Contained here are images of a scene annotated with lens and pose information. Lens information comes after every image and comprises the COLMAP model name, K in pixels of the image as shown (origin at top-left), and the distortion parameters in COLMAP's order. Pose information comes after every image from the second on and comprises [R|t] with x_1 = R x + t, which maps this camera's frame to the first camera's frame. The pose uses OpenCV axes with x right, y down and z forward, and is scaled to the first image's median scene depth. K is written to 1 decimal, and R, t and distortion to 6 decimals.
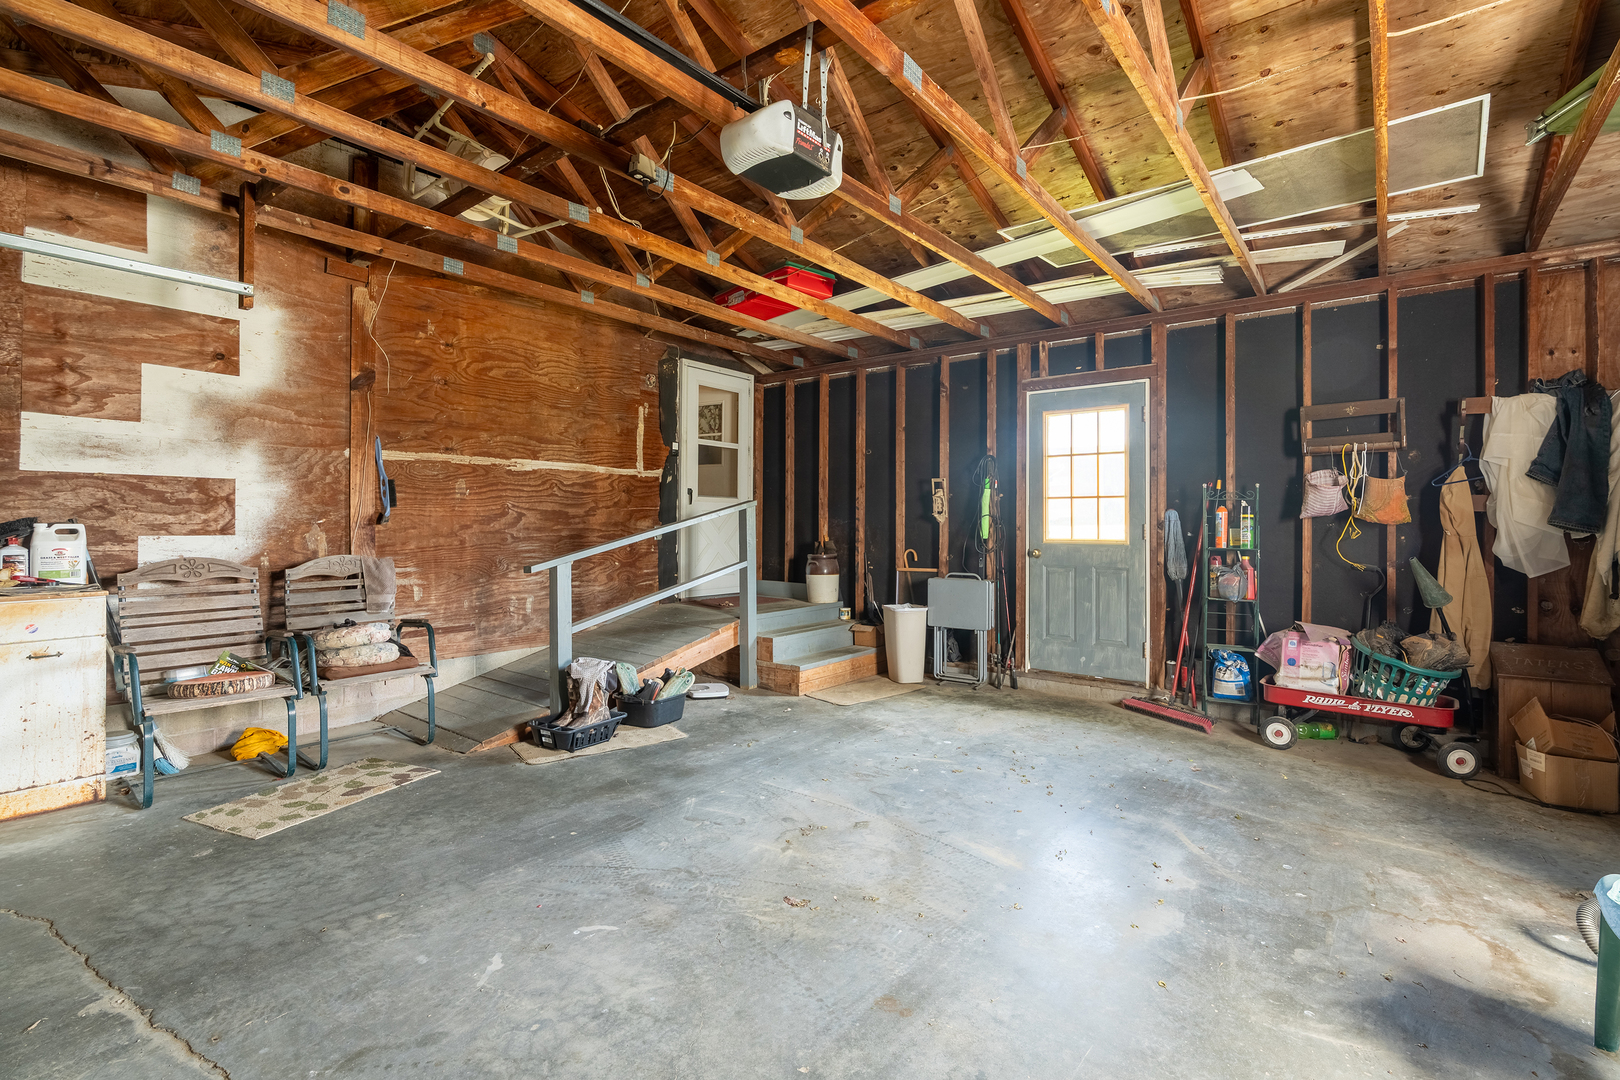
lens RADIAL K [[748.4, 0, 809.6], [0, 748.4, 523.8], [0, 0, 1]] dist [-0.003077, 0.000238]
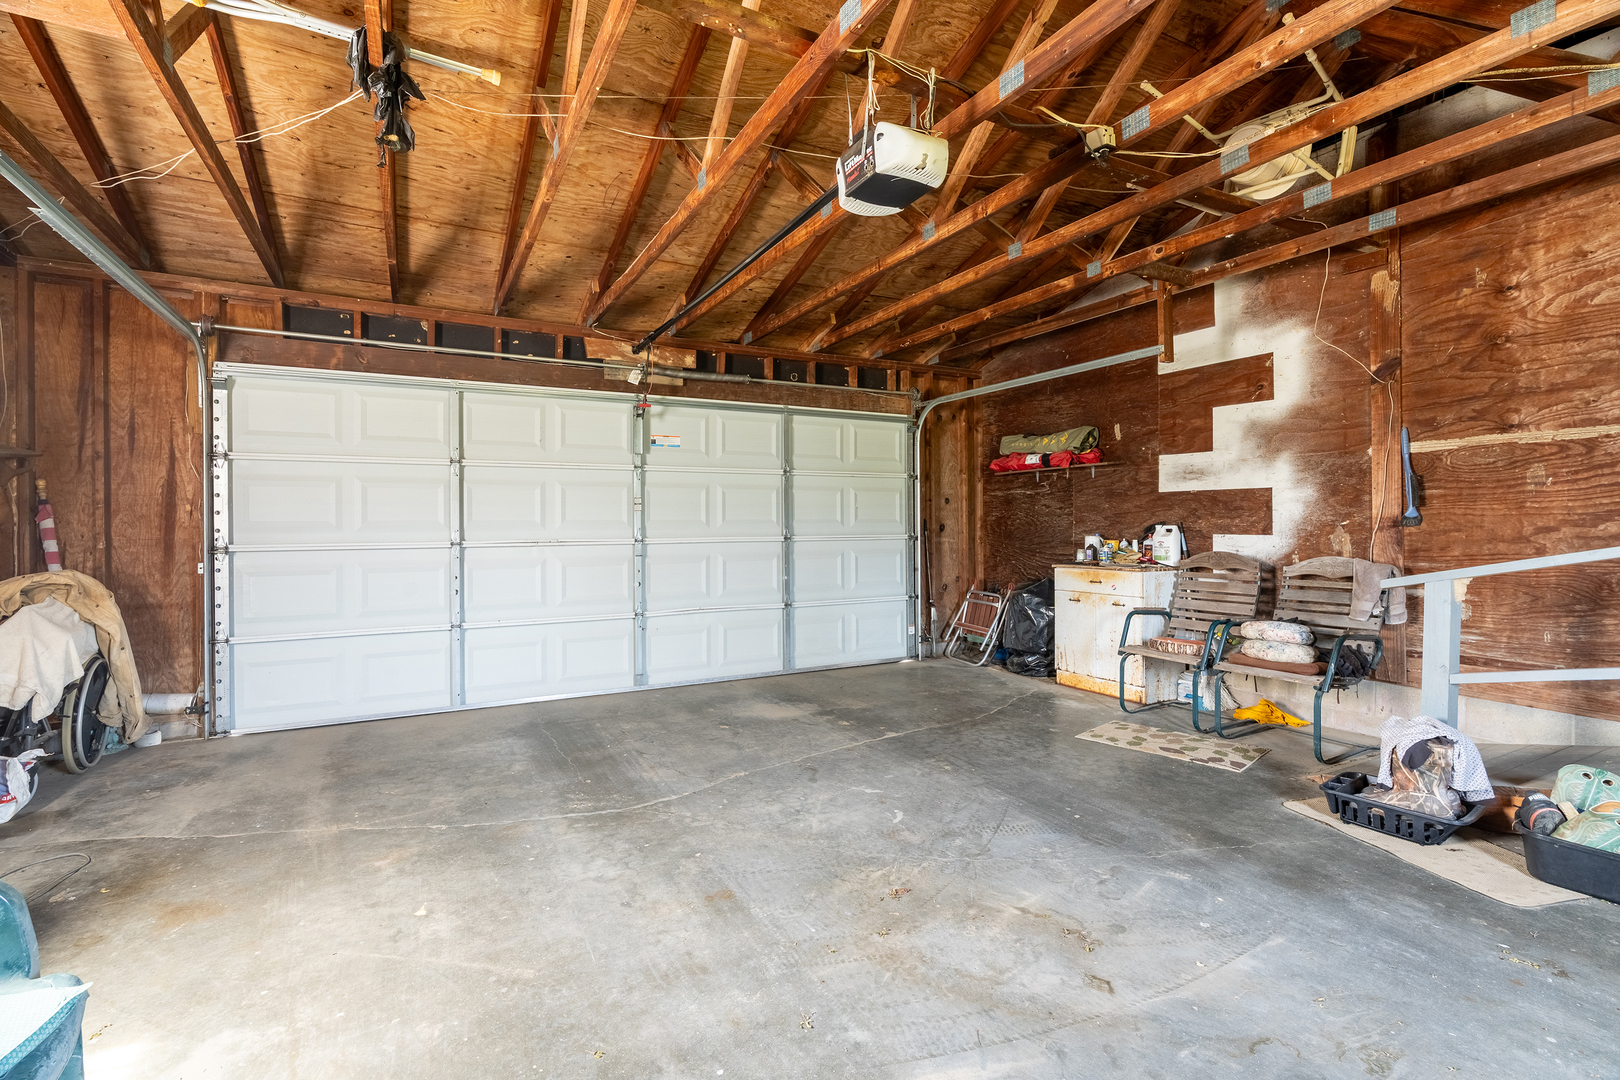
lens RADIAL K [[727.9, 0, 810.0], [0, 727.9, 540.0], [0, 0, 1]] dist [-0.004155, -0.000081]
pose [[-0.391135, 0.016002, -0.920194, 0.637091], [-0.001450, 0.999837, 0.018004, 0.003579], [0.920332, 0.008376, -0.391048, 0.865778]]
